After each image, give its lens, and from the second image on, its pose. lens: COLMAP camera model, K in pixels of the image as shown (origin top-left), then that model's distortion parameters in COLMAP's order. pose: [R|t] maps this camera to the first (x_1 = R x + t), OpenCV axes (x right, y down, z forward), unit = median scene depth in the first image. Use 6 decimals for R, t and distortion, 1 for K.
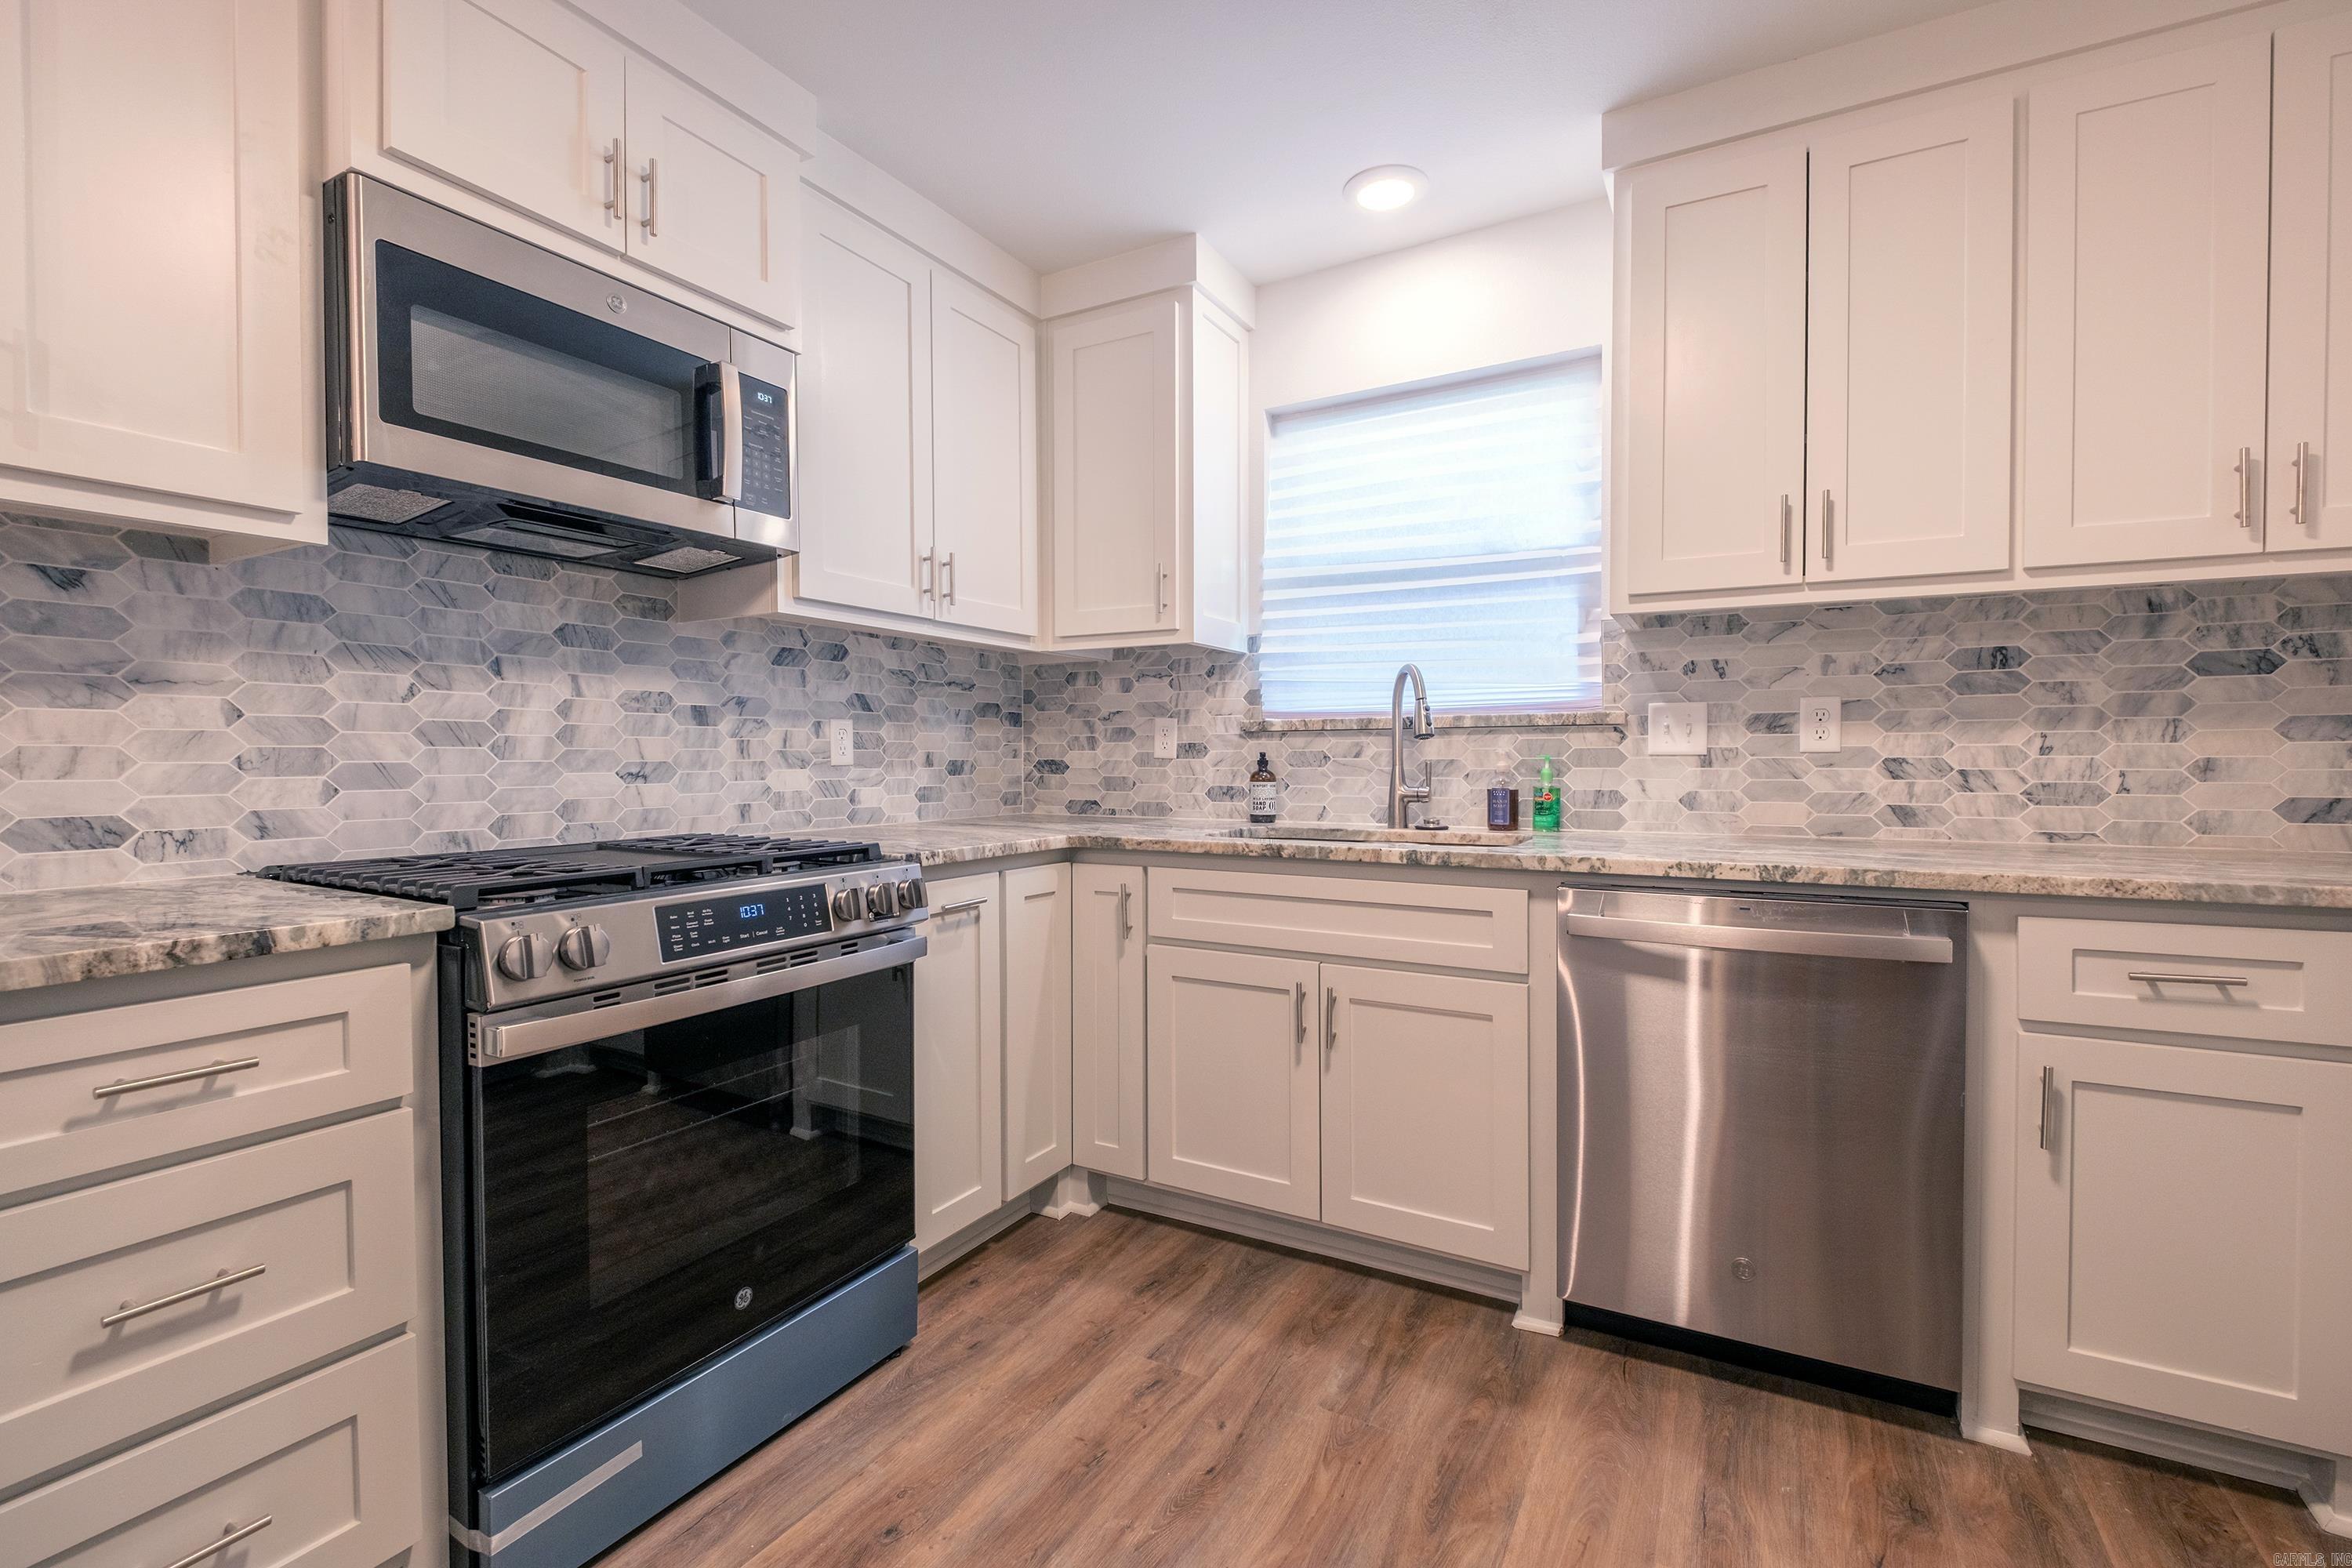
lens RADIAL K [[1012.5, 0, 1168.8], [0, 1012.5, 777.8], [0, 0, 1]] dist [0.001237, -0.003017]
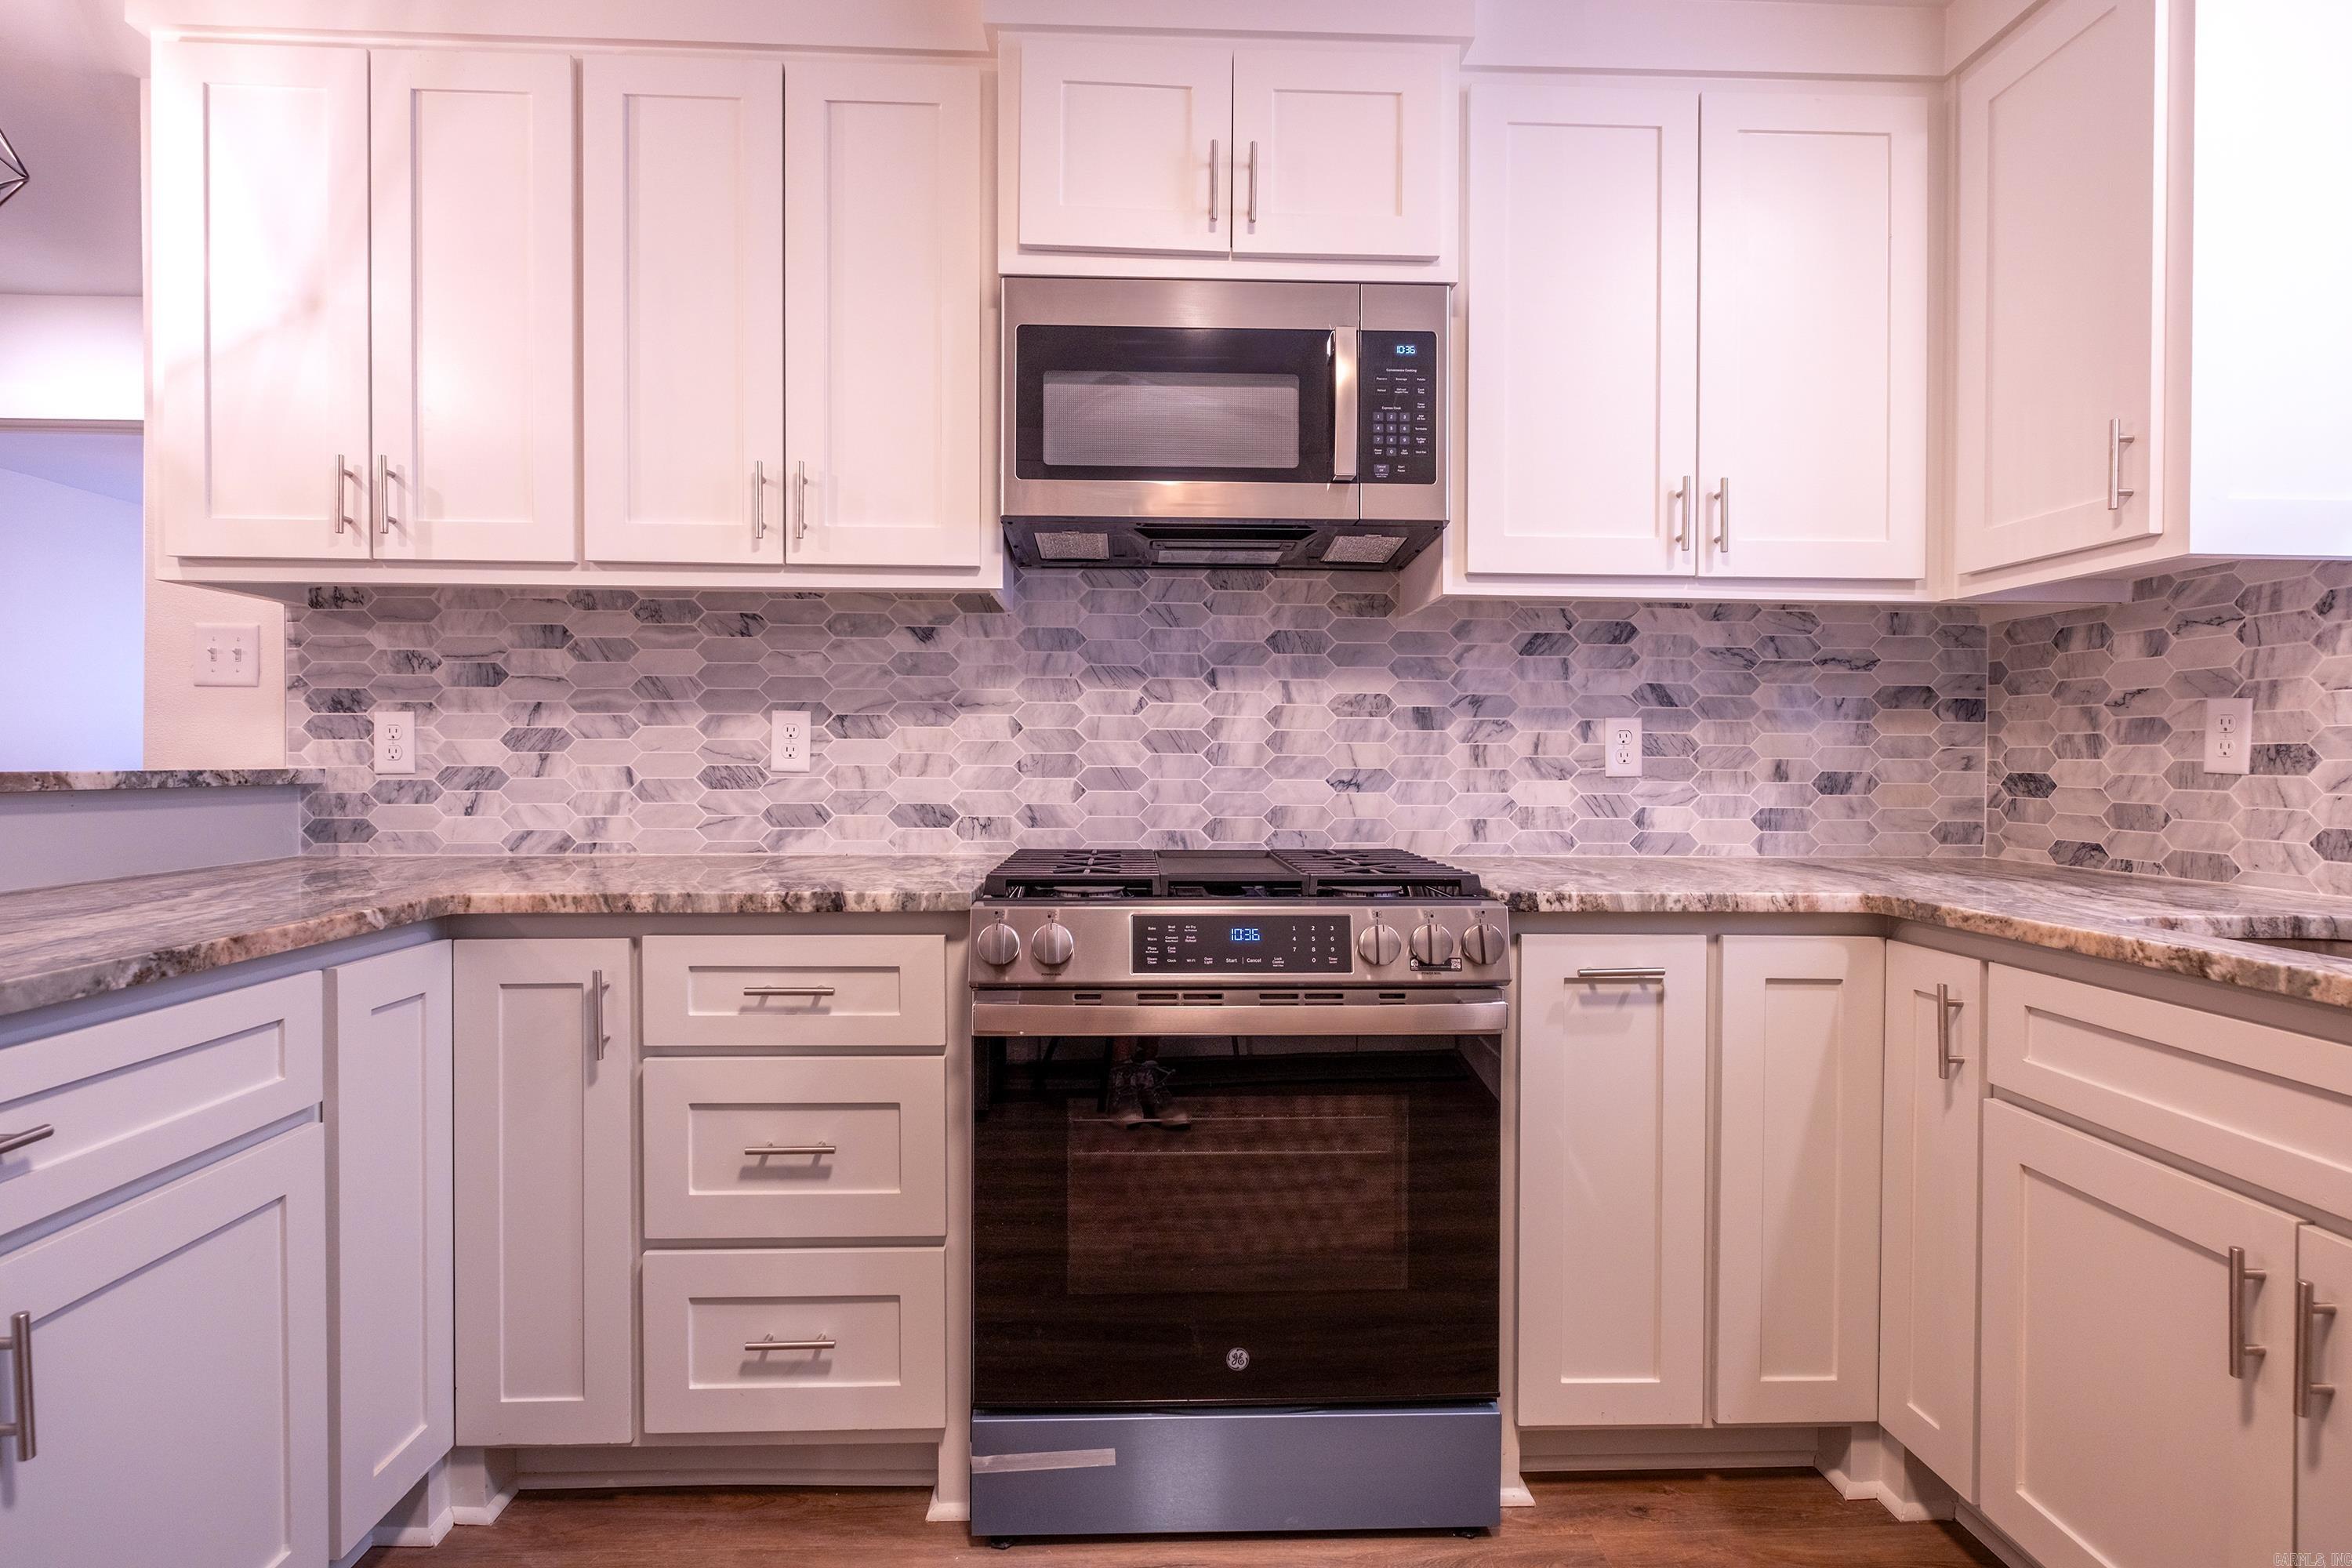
lens RADIAL K [[1170.6, 0, 1174.2], [0, 1170.6, 776.8], [0, 0, 1]] dist [0.000125, 0.000899]
pose [[0.536712, 0.015313, -0.843627, 0.334141], [-0.024592, 0.999694, 0.002500, -0.007841], [0.843407, 0.019404, 0.536925, 0.294251]]
